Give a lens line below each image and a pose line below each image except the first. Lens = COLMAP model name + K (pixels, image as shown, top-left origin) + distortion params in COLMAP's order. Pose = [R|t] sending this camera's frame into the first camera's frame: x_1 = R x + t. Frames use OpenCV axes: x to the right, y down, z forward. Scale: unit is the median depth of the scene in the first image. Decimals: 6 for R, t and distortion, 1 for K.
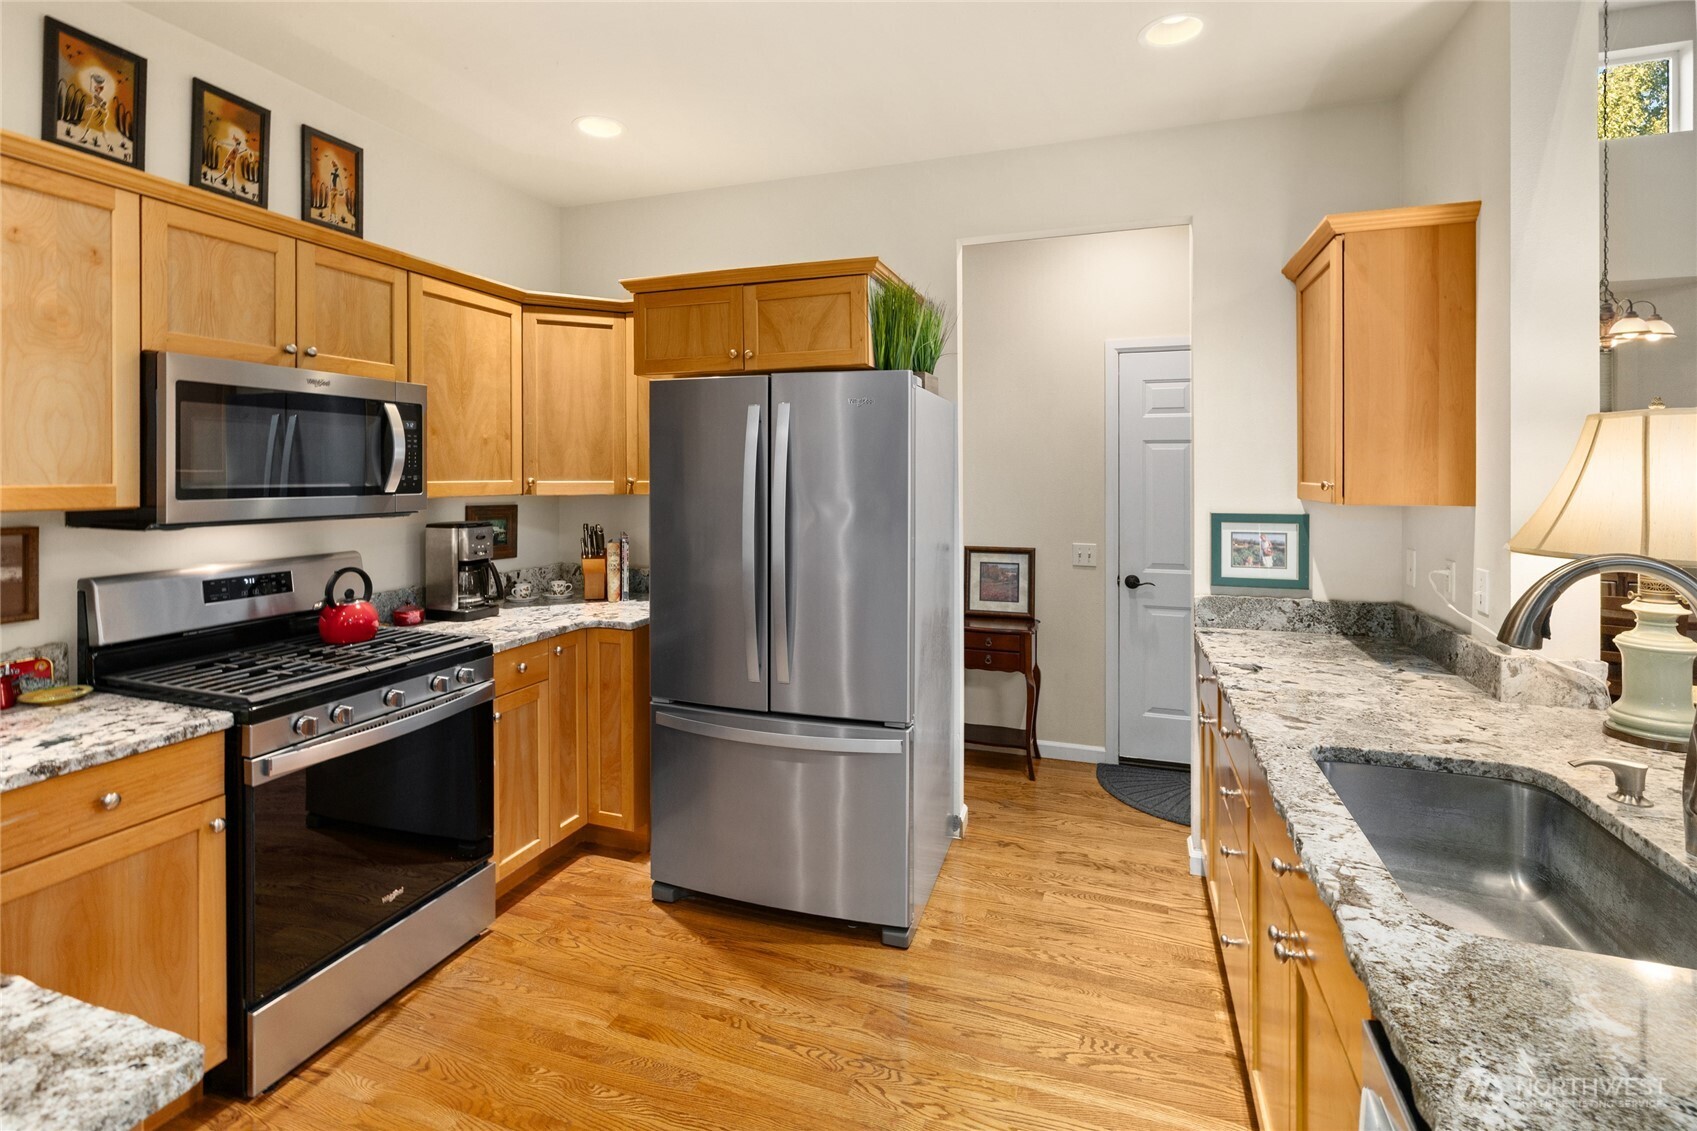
lens RADIAL K [[785.7, 0, 850.5], [0, 785.7, 477.4], [0, 0, 1]] dist [-0.001487, 0.000465]
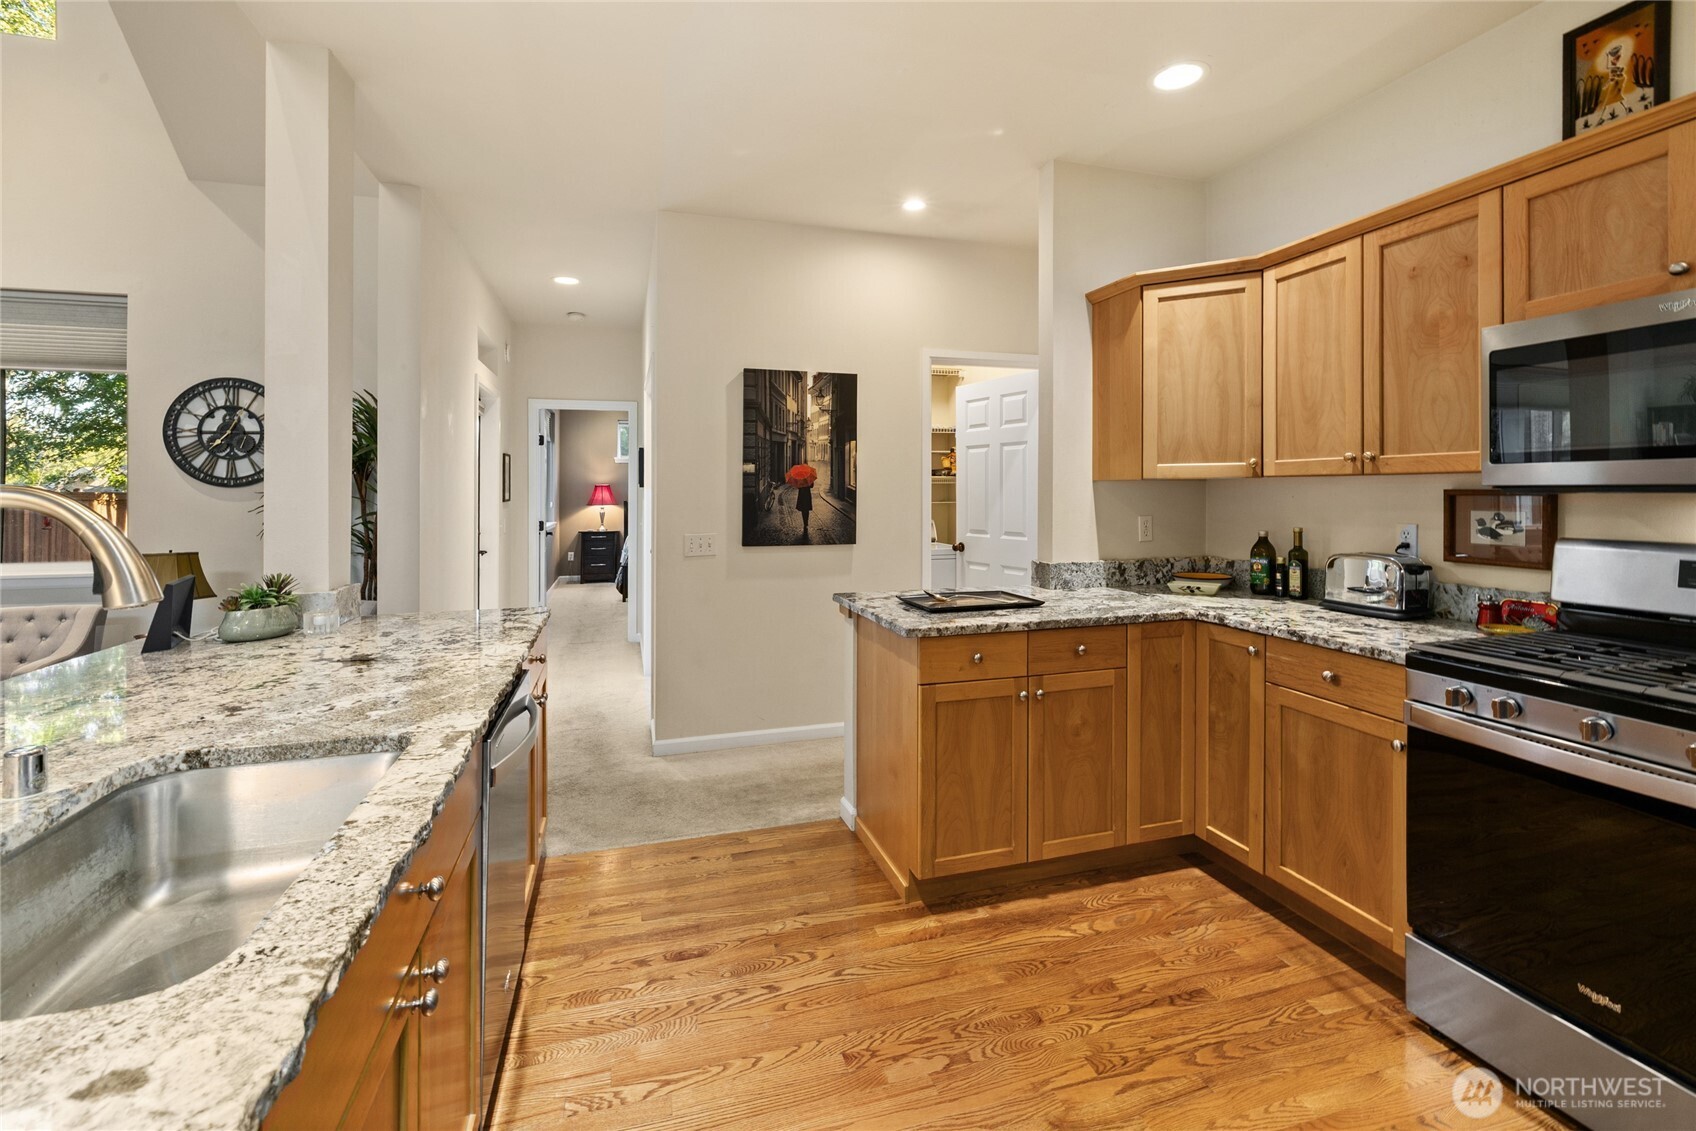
lens RADIAL K [[733.8, 0, 831.6], [0, 733.8, 489.7], [0, 0, 1]] dist [0.004845, 0.000698]
pose [[-0.818607, 0.000593, -0.574354, 0.349198], [-0.000034, 0.999999, 0.001082, 0.048202], [0.574354, 0.000906, -0.818606, 0.999710]]
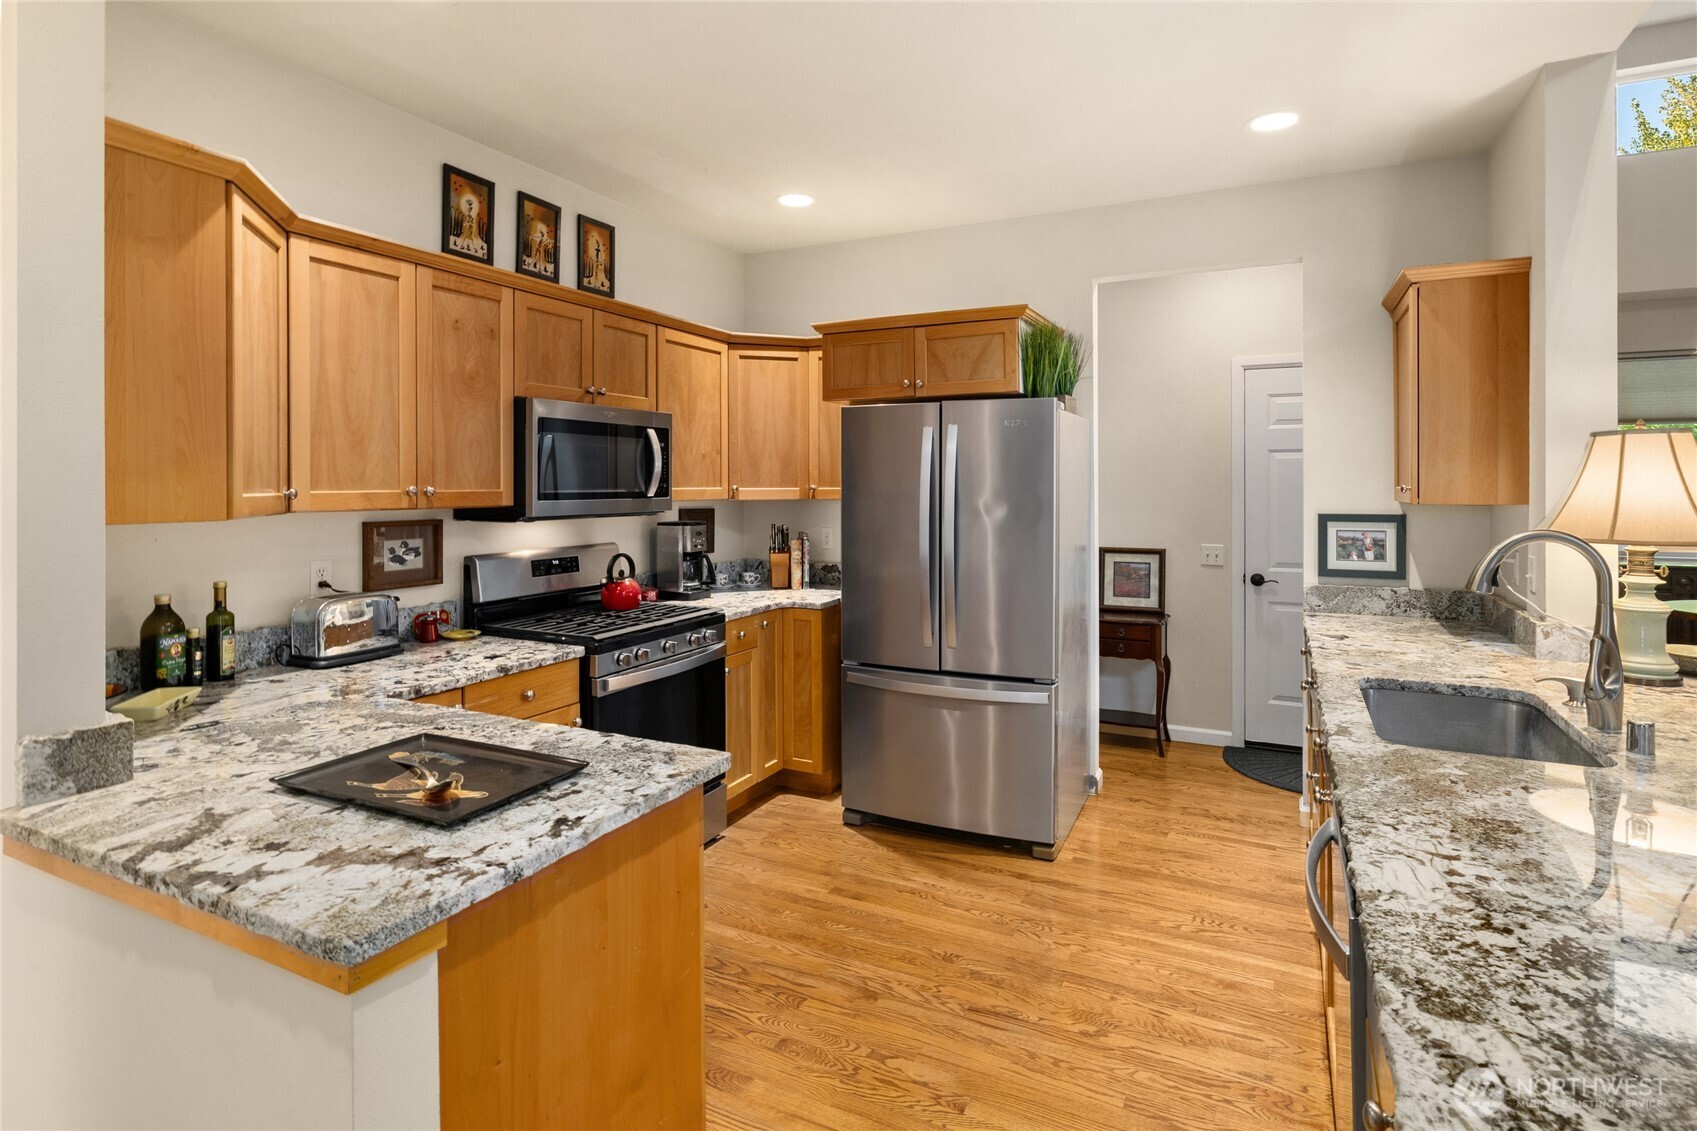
lens RADIAL K [[856.4, 0, 865.8], [0, 856.4, 496.1], [0, 0, 1]] dist [0.001571, -0.000340]
pose [[0.992808, -0.001724, -0.119704, -0.057757], [0.002988, 0.999942, 0.010380, 0.004906], [0.119680, -0.010663, 0.992755, -0.372133]]
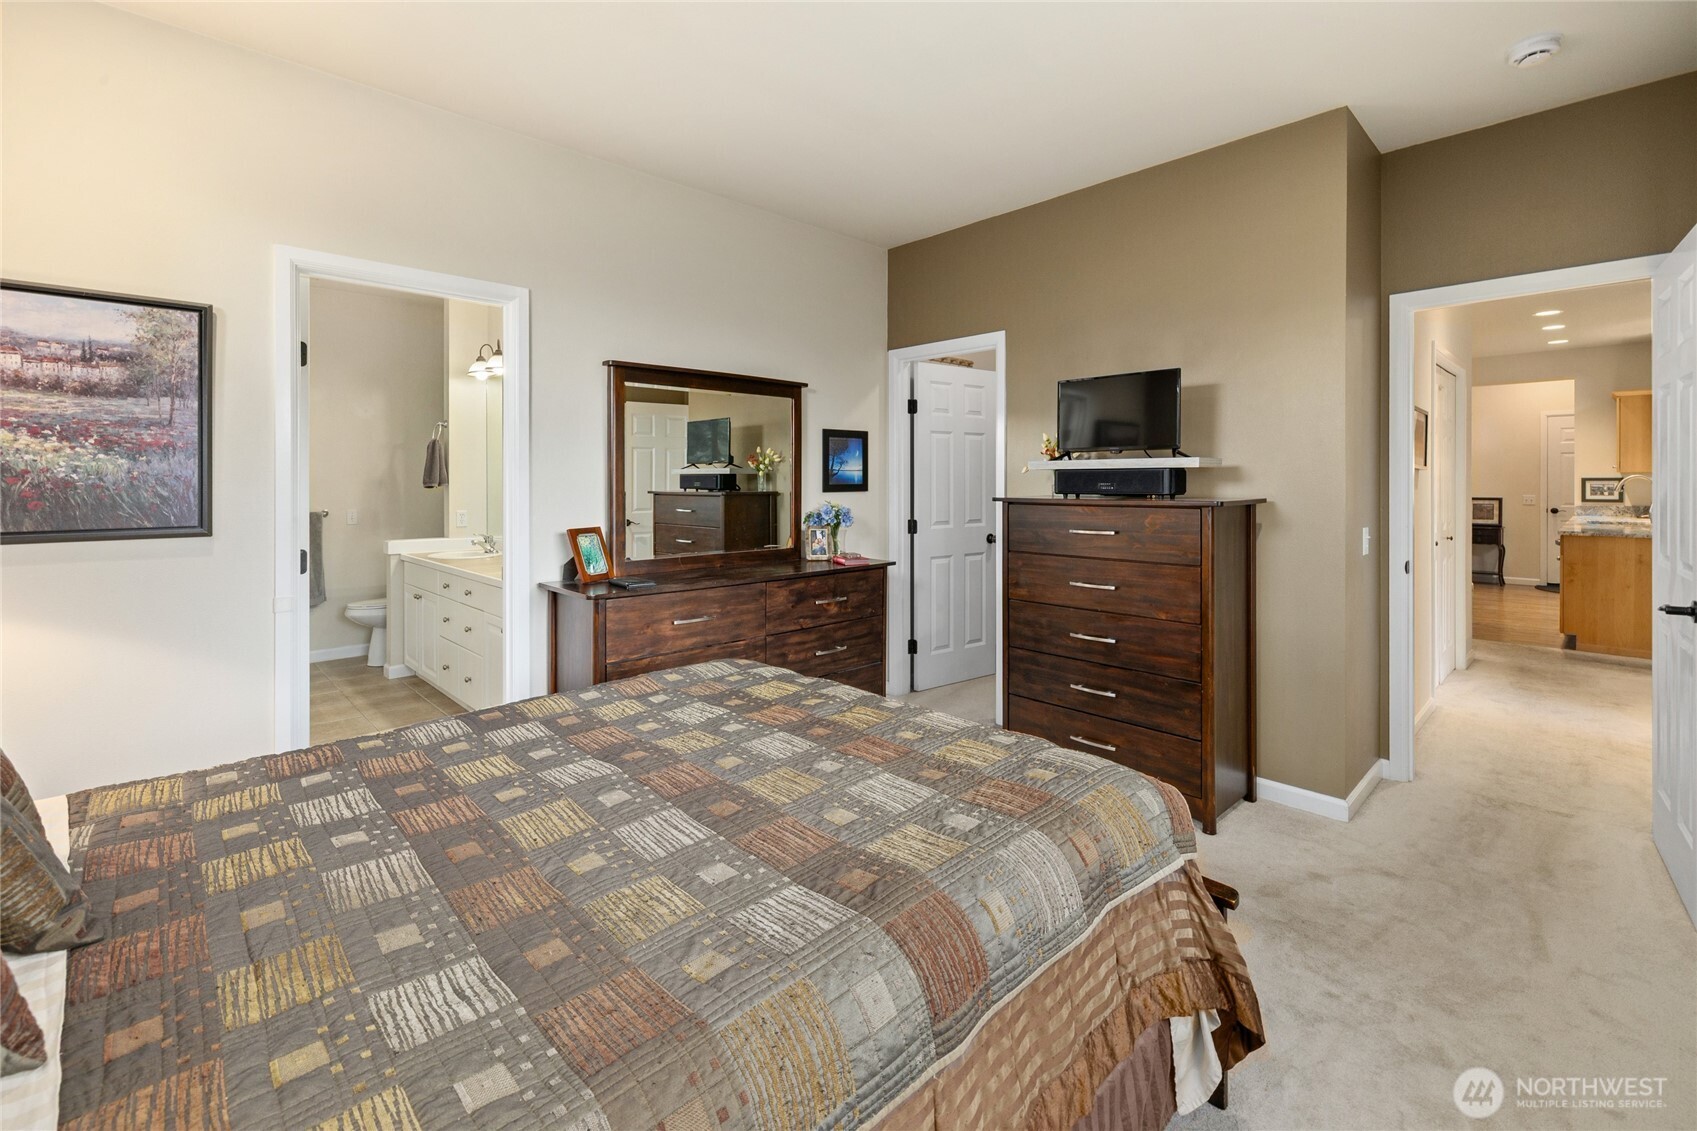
lens RADIAL K [[734.2, 0, 848.1], [0, 734.2, 489.5], [0, 0, 1]] dist [0.004845, 0.000698]
pose [[0.888481, 0.000454, -0.458914, -0.835565], [0.002453, 0.999981, 0.005737, 0.074473], [0.458908, -0.006223, 0.888462, -3.163280]]
